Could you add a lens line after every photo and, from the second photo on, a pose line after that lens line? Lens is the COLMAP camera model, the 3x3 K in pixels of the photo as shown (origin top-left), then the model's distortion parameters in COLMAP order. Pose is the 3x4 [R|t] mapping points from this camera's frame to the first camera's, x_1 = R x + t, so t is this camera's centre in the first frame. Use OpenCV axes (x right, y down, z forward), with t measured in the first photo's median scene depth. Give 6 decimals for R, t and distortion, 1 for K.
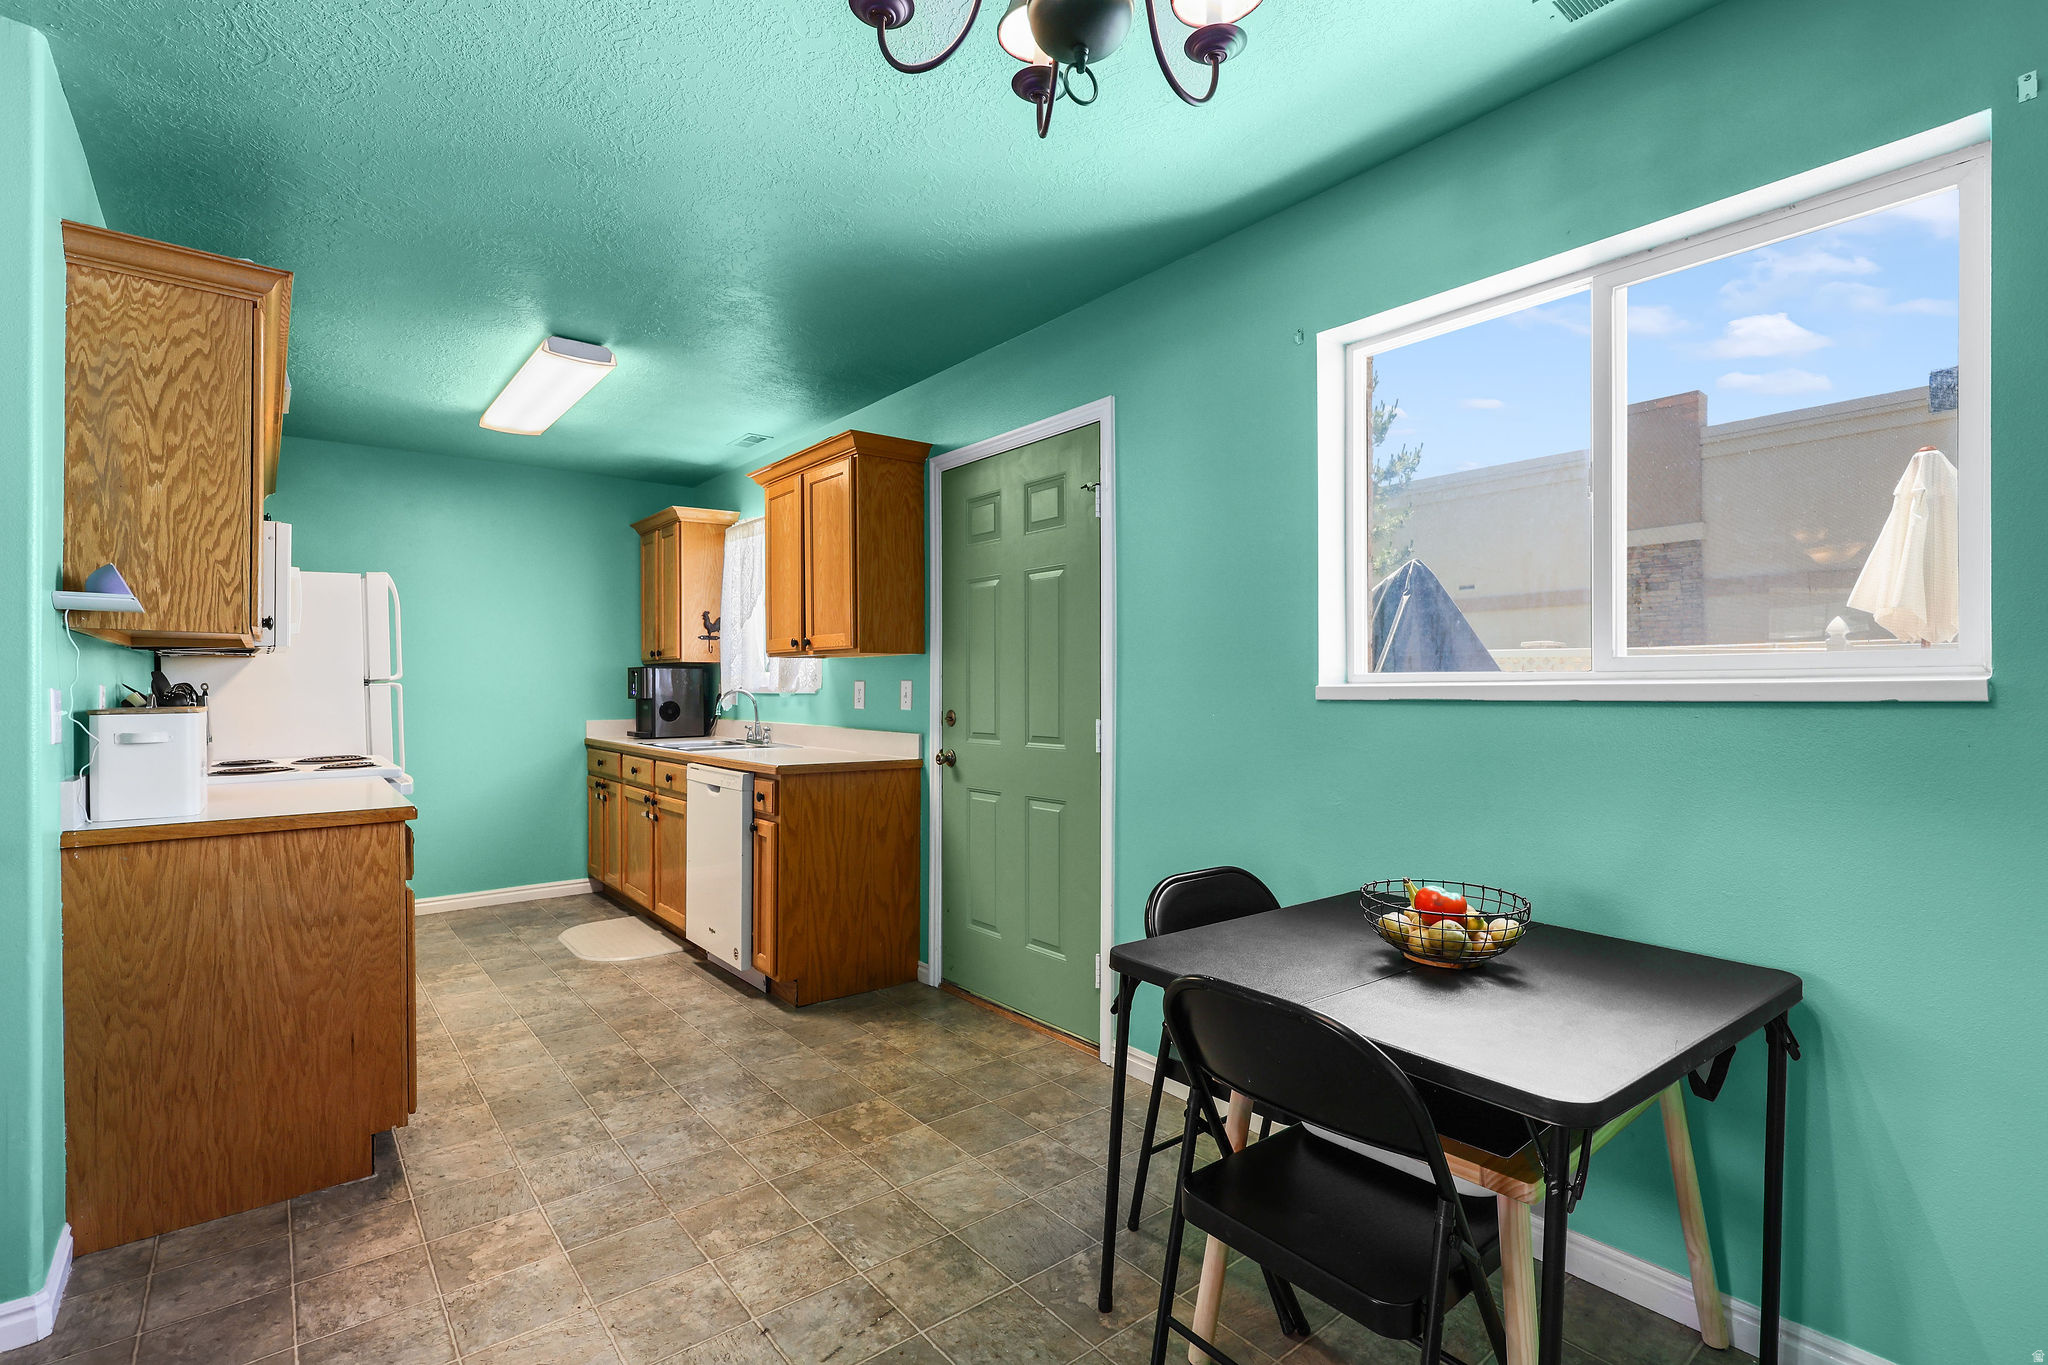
lens RADIAL K [[924.7, 0, 1018.6], [0, 924.7, 685.4], [0, 0, 1]] dist [-0.004376, 0.001245]
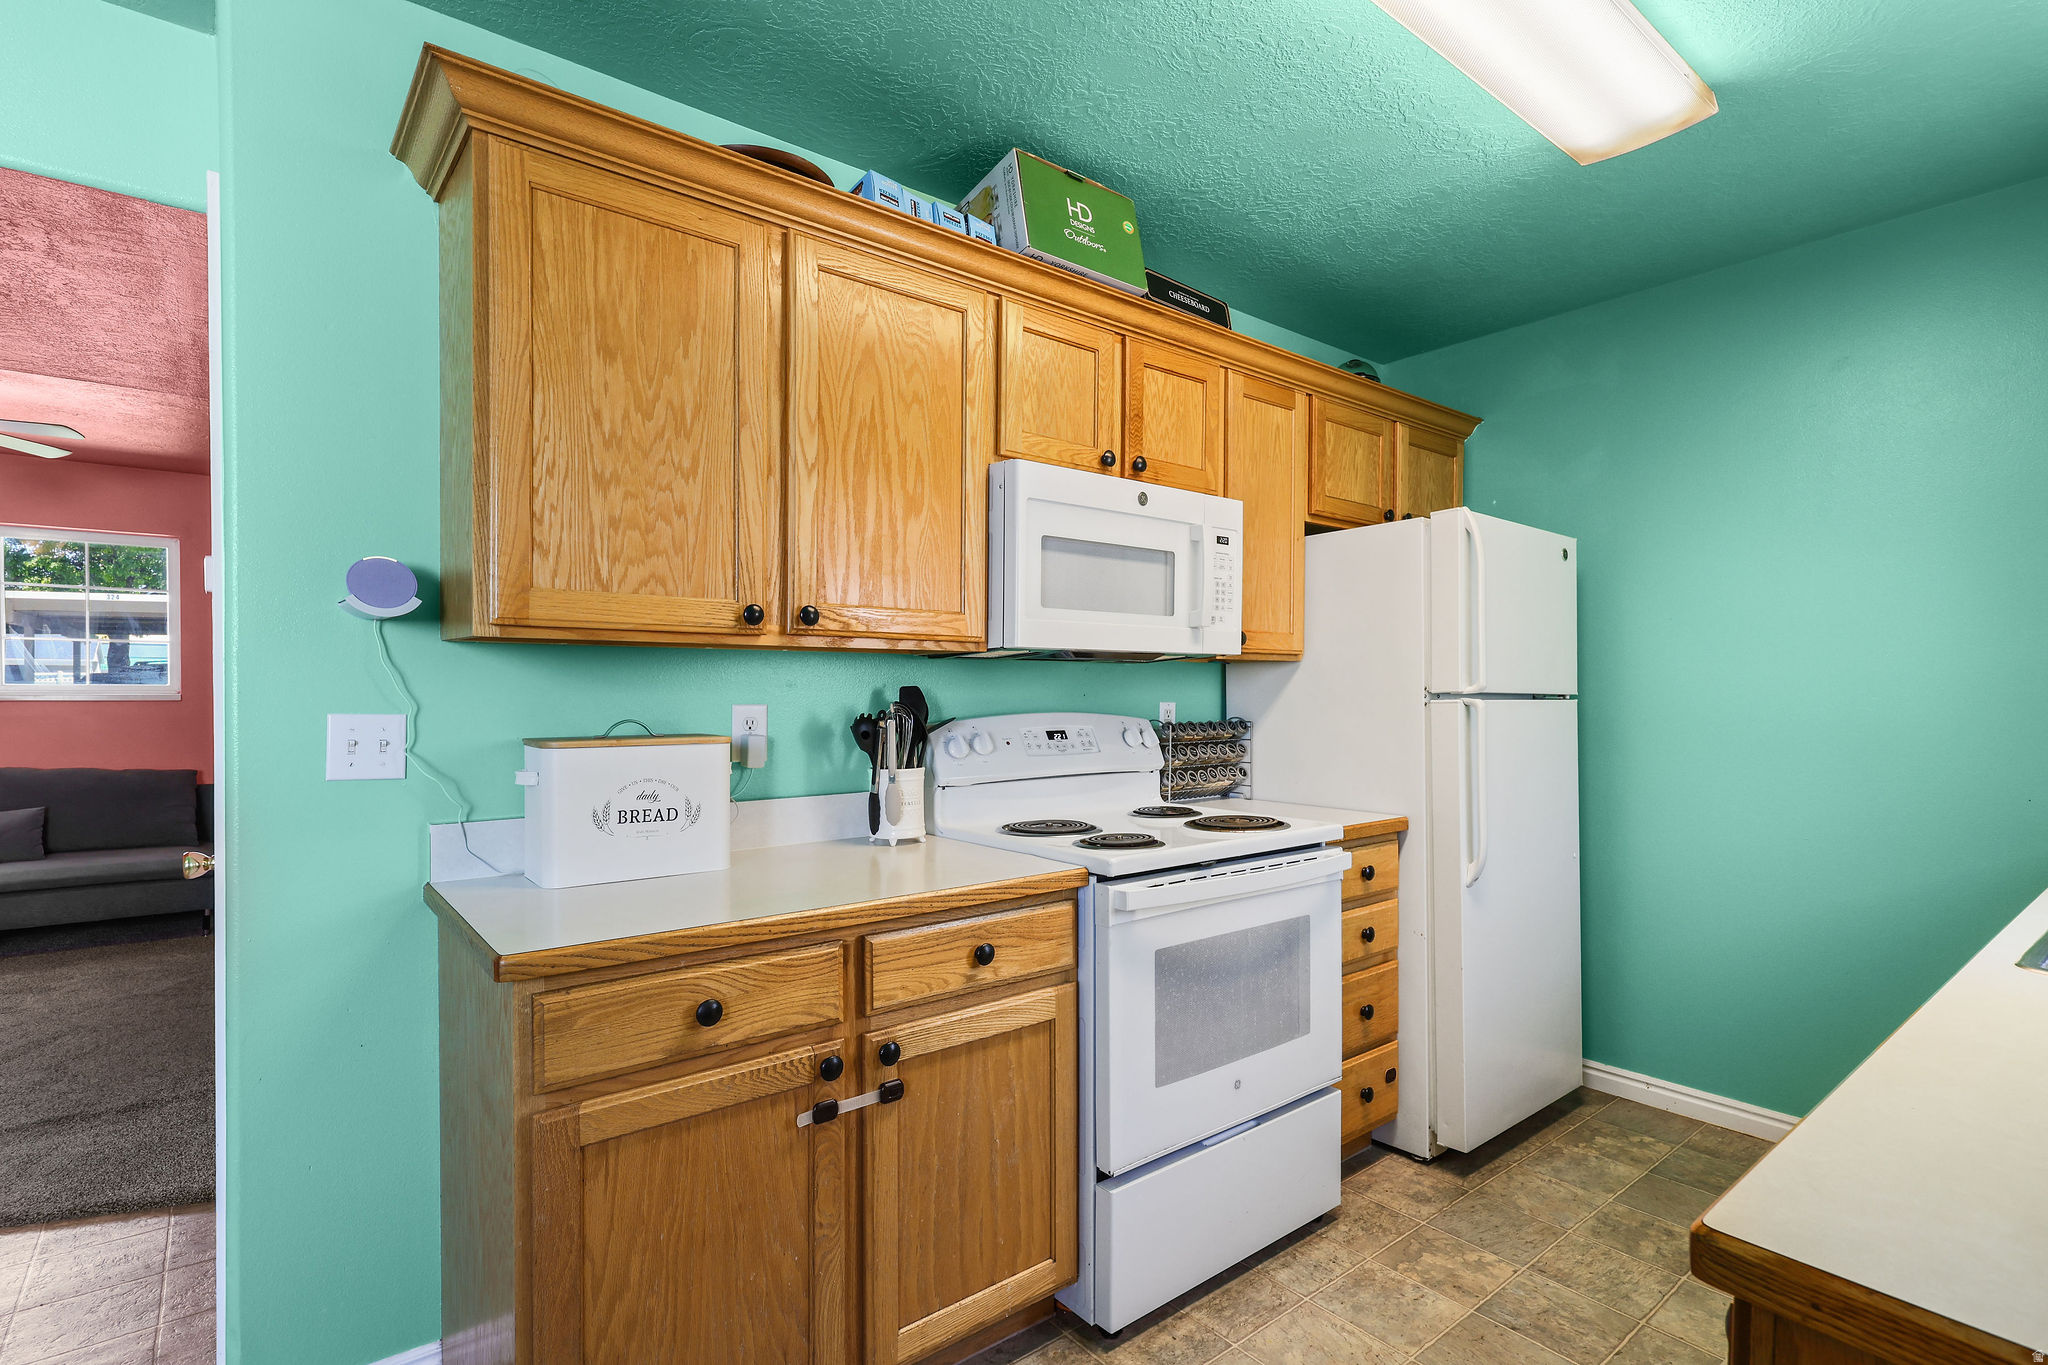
lens RADIAL K [[989.2, 0, 990.9], [0, 989.2, 700.4], [0, 0, 1]] dist [0.002372, -0.000110]
pose [[-0.002737, 0.017566, -0.999842, -0.071267], [-0.003353, 0.999840, 0.017575, -0.013874], [0.999991, 0.003400, -0.002678, 0.811120]]
